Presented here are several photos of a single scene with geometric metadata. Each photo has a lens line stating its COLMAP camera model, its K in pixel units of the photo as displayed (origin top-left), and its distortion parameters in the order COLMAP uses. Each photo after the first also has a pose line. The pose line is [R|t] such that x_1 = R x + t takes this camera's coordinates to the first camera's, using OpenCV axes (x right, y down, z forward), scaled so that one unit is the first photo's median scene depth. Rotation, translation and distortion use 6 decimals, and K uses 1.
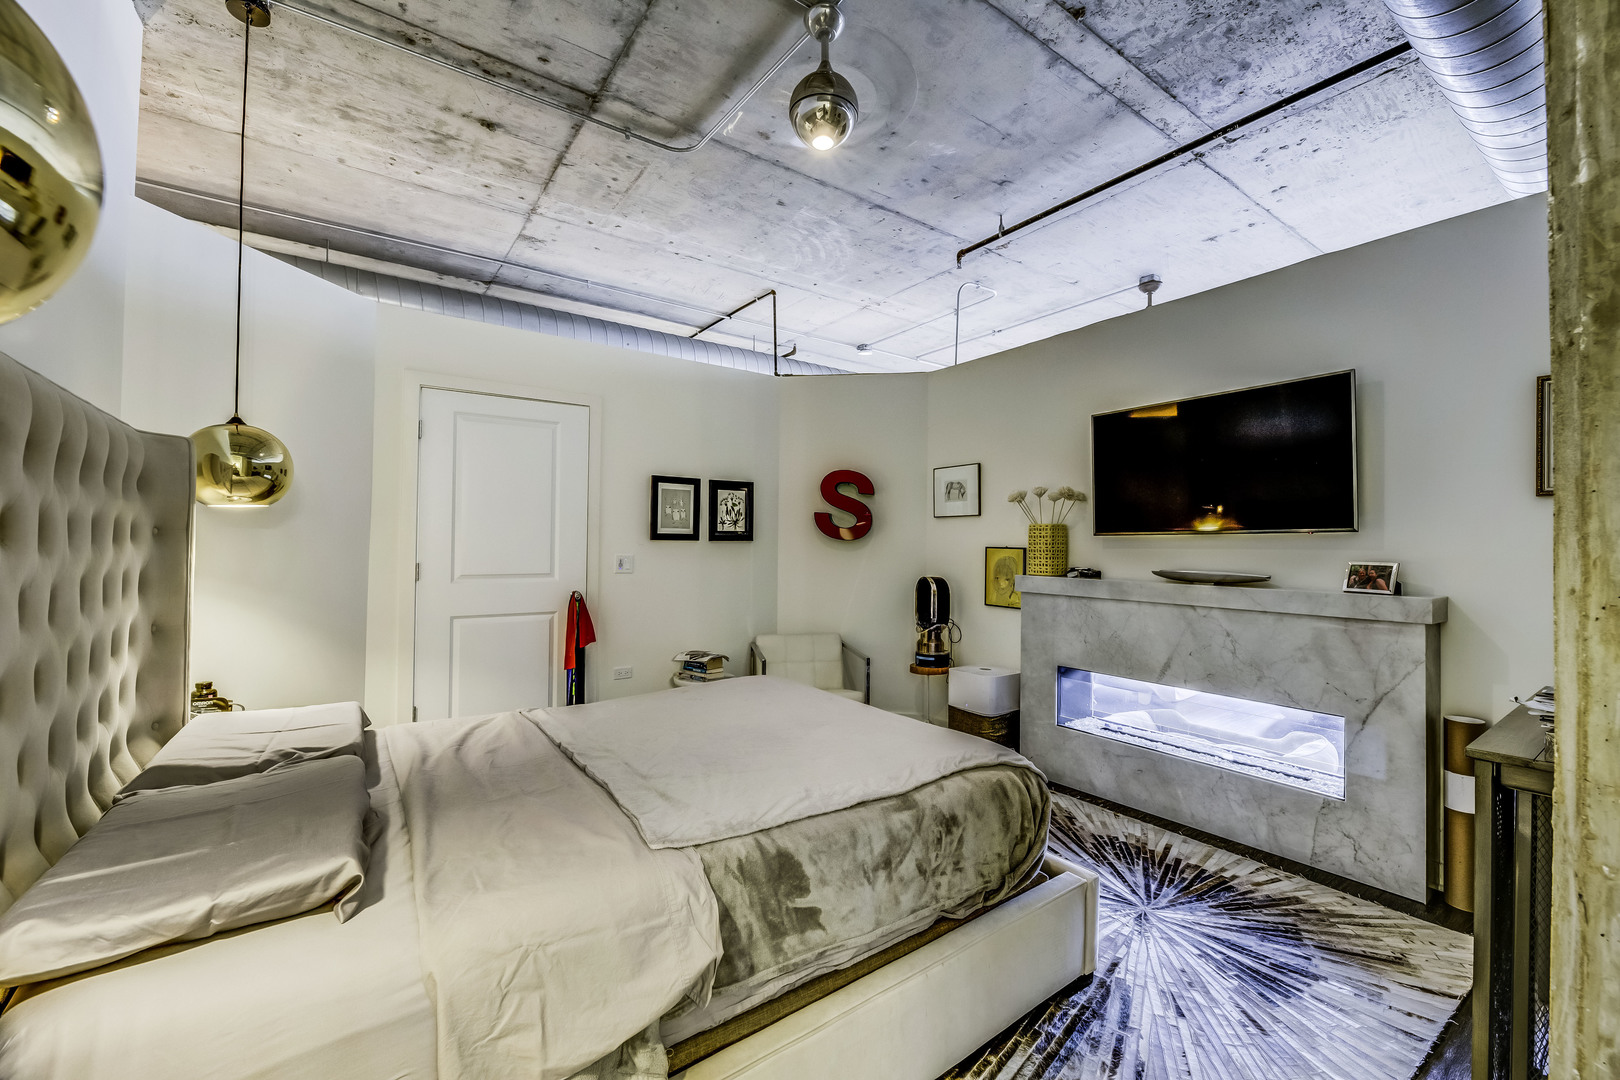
lens RADIAL K [[666.4, 0, 811.2], [0, 666.4, 534.2], [0, 0, 1]] dist [-0.000693, -0.000280]
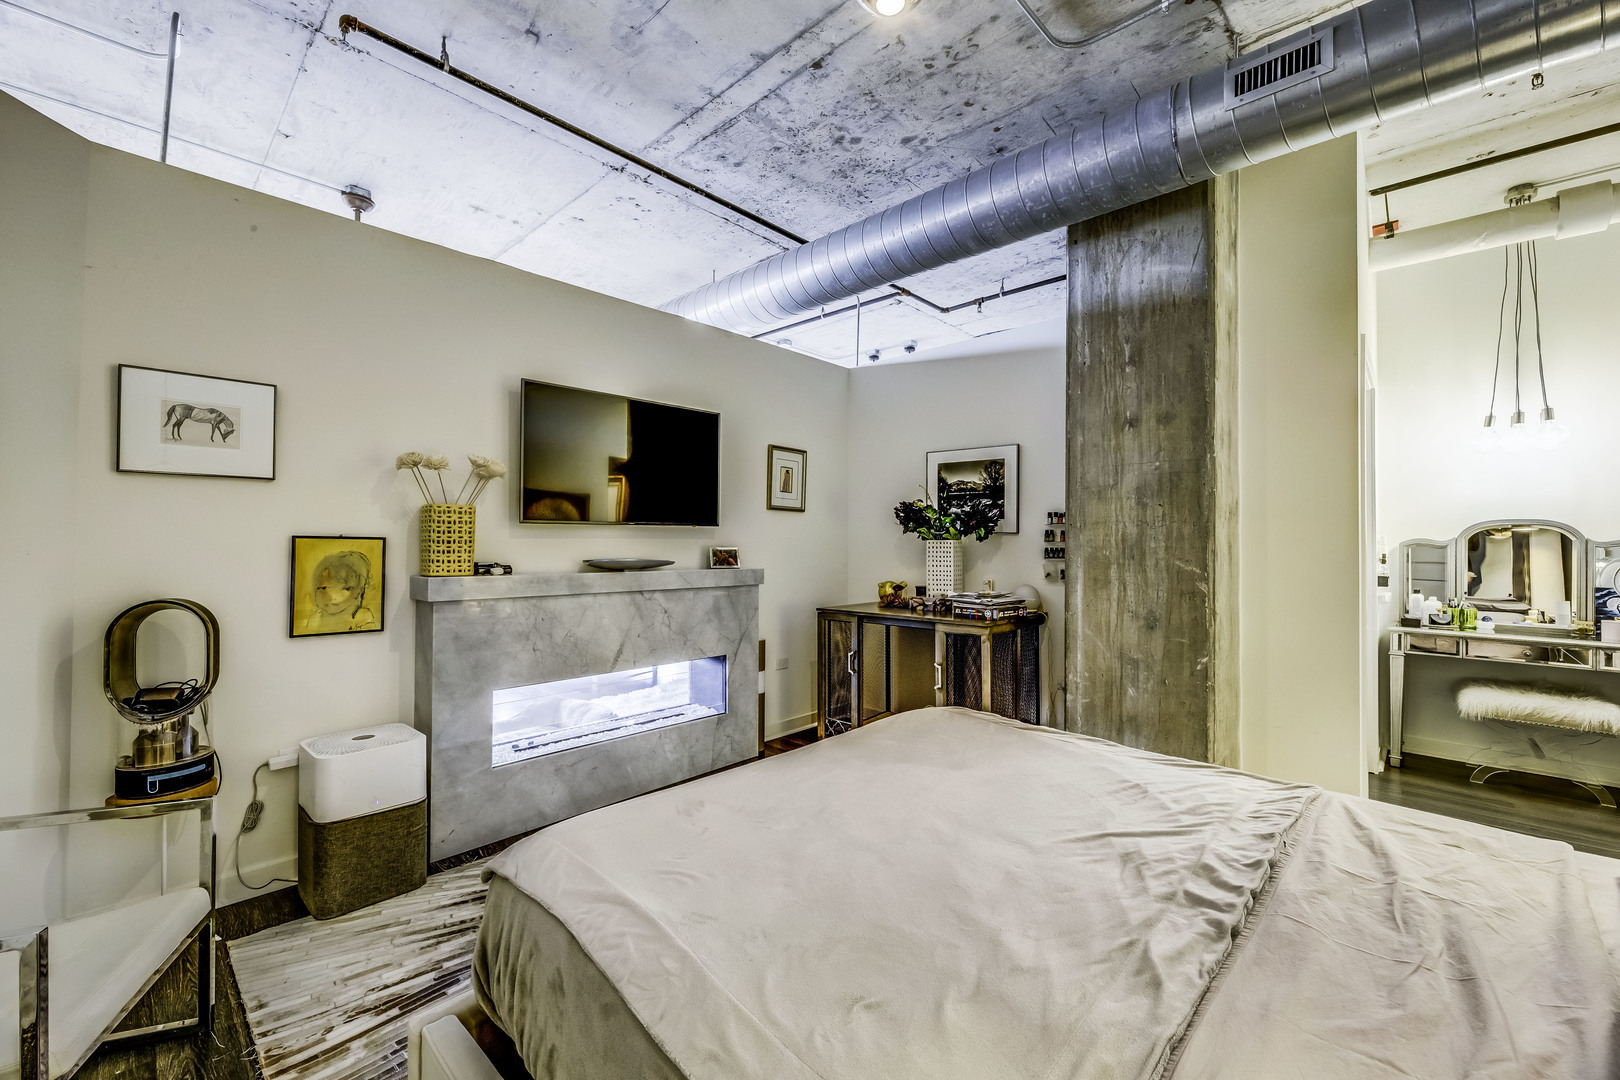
lens RADIAL K [[653.3, 0, 810.4], [0, 653.3, 532.3], [0, 0, 1]] dist [0.000369, -0.002730]
pose [[-0.203268, 0.003688, 0.979116, -0.510098], [-0.024621, 0.999657, -0.008877, 0.013585], [-0.978813, -0.025911, -0.203108, 0.915976]]
